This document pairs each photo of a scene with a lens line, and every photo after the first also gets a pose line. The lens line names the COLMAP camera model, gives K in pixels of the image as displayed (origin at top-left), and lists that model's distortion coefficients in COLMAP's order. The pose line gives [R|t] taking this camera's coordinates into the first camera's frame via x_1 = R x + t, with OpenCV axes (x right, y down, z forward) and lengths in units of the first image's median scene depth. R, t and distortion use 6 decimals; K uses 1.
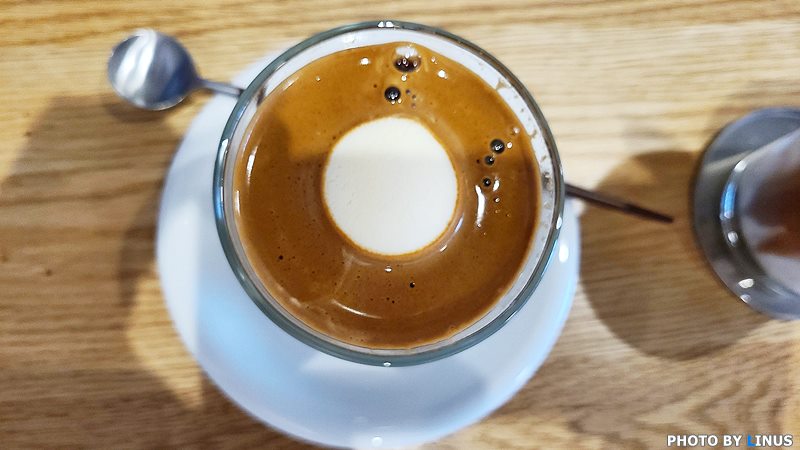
lens RADIAL K [[602.1, 0, 400.0], [0, 602.1, 225.0], [0, 0, 1]] dist [0.000977, -0.002442]
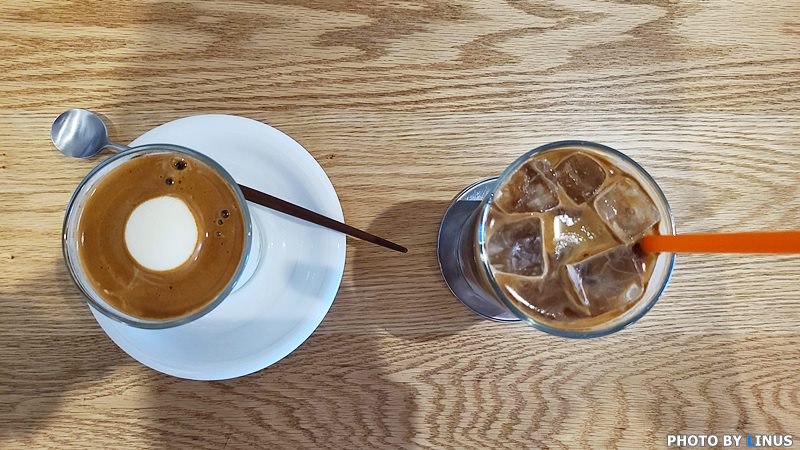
lens RADIAL K [[593.5, 0, 400.0], [0, 593.5, 225.0], [0, 0, 1]] dist [0.050298, -0.007593]
pose [[0.994759, 0.063917, -0.079812, 0.526473], [-0.060032, 0.996935, 0.050165, -0.138937], [0.082774, -0.045111, 0.995547, -0.476347]]
